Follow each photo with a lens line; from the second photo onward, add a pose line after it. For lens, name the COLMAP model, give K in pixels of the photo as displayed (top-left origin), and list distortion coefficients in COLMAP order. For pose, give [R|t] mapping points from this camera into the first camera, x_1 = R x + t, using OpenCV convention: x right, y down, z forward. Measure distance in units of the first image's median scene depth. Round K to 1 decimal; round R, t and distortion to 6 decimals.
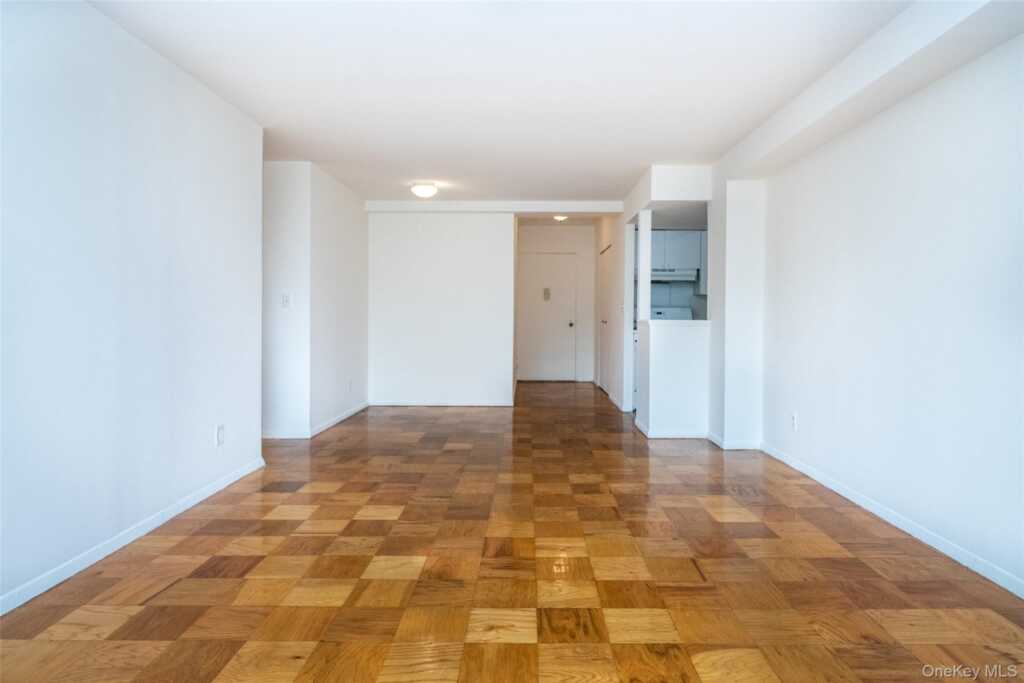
lens RADIAL K [[581.9, 0, 529.9], [0, 581.9, 316.9], [0, 0, 1]] dist [-0.001620, -0.002020]
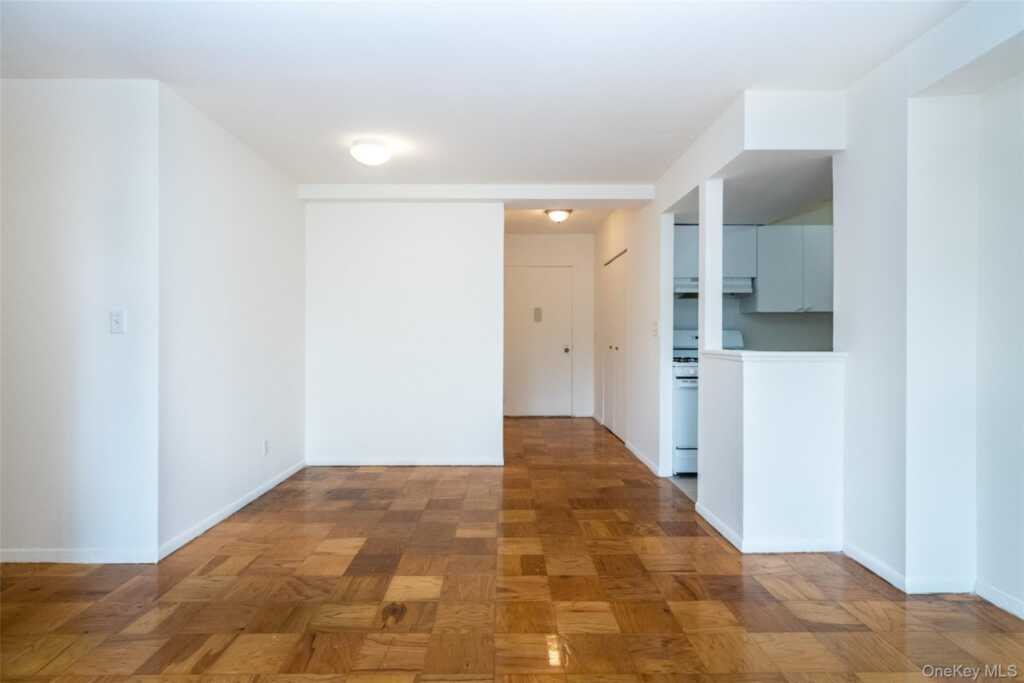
lens RADIAL K [[507.1, 0, 511.3], [0, 507.1, 336.1], [0, 0, 1]] dist [0.000575, -0.000071]
pose [[0.999948, -0.005605, 0.008570, -0.031354], [0.005641, 0.999975, -0.004184, -0.009202], [-0.008547, 0.004232, 0.999955, 0.467489]]
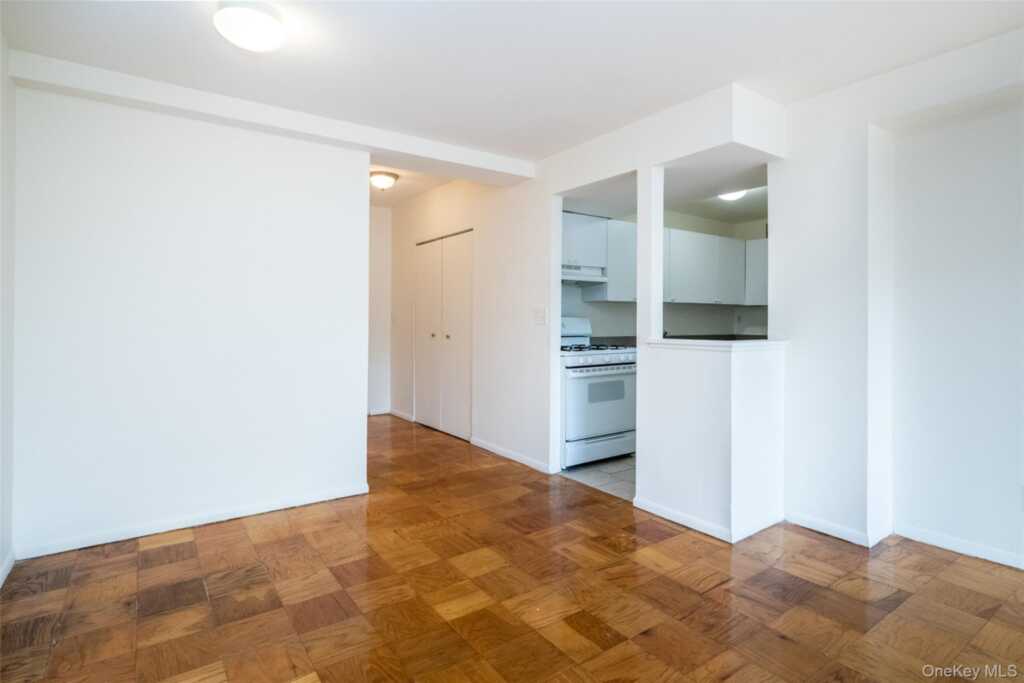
lens RADIAL K [[504.1, 0, 506.2], [0, 504.1, 319.2], [0, 0, 1]] dist [-0.002132, -0.000278]
pose [[0.821975, -0.001840, 0.569520, -0.259277], [0.004323, 0.999986, -0.003008, -0.016161], [-0.569507, 0.004934, 0.821972, 0.680557]]
